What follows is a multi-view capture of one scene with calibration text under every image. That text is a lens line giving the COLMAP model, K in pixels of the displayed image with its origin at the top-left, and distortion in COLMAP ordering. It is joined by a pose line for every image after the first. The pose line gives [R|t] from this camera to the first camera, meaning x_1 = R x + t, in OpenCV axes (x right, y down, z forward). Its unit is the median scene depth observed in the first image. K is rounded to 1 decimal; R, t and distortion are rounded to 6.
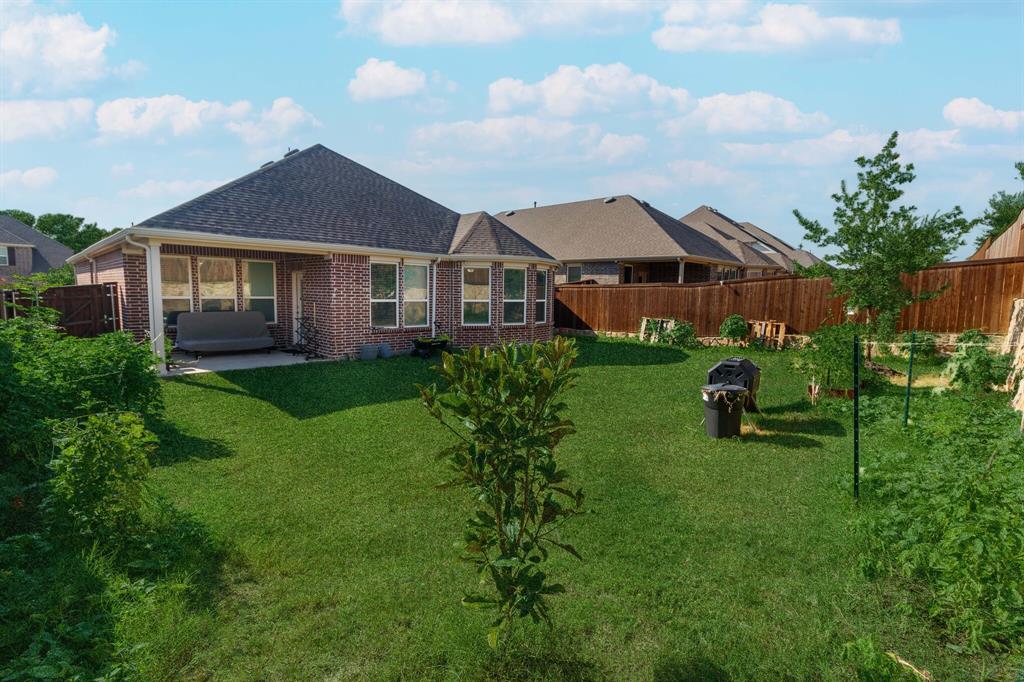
lens RADIAL K [[465.1, 0, 510.1], [0, 465.1, 335.6], [0, 0, 1]] dist [0.021119, 0.001017]
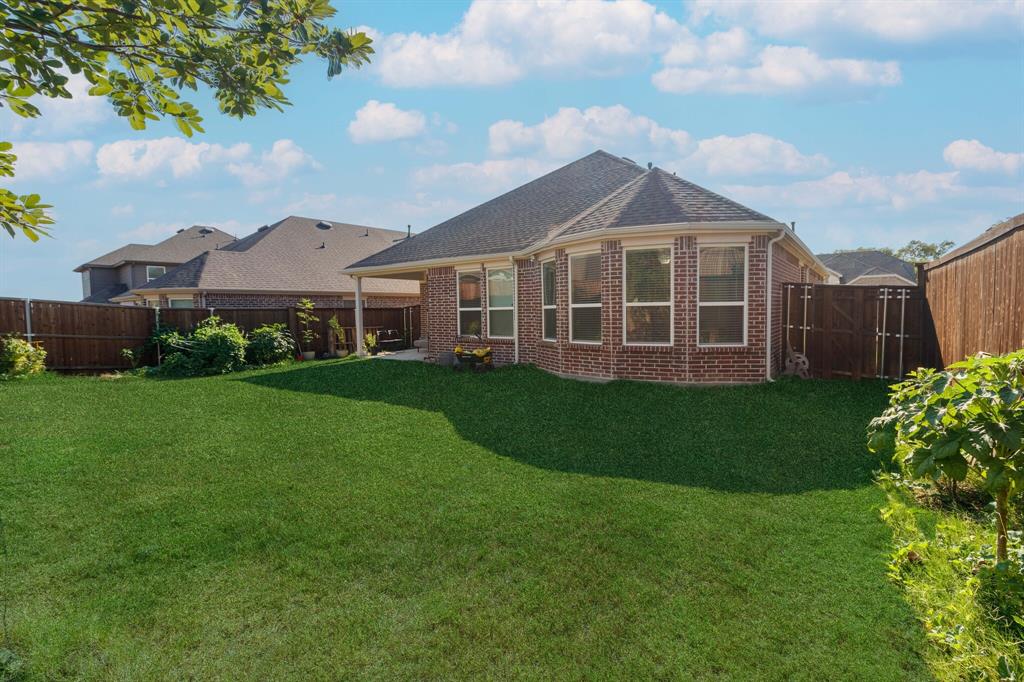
lens RADIAL K [[465.1, 0, 510.1], [0, 465.1, 335.6], [0, 0, 1]] dist [0.021119, 0.001017]
pose [[0.124905, 0.037020, -0.991478, 0.604780], [-0.067429, 0.997310, 0.028743, -0.046072], [0.989875, 0.063264, 0.127065, 0.823616]]
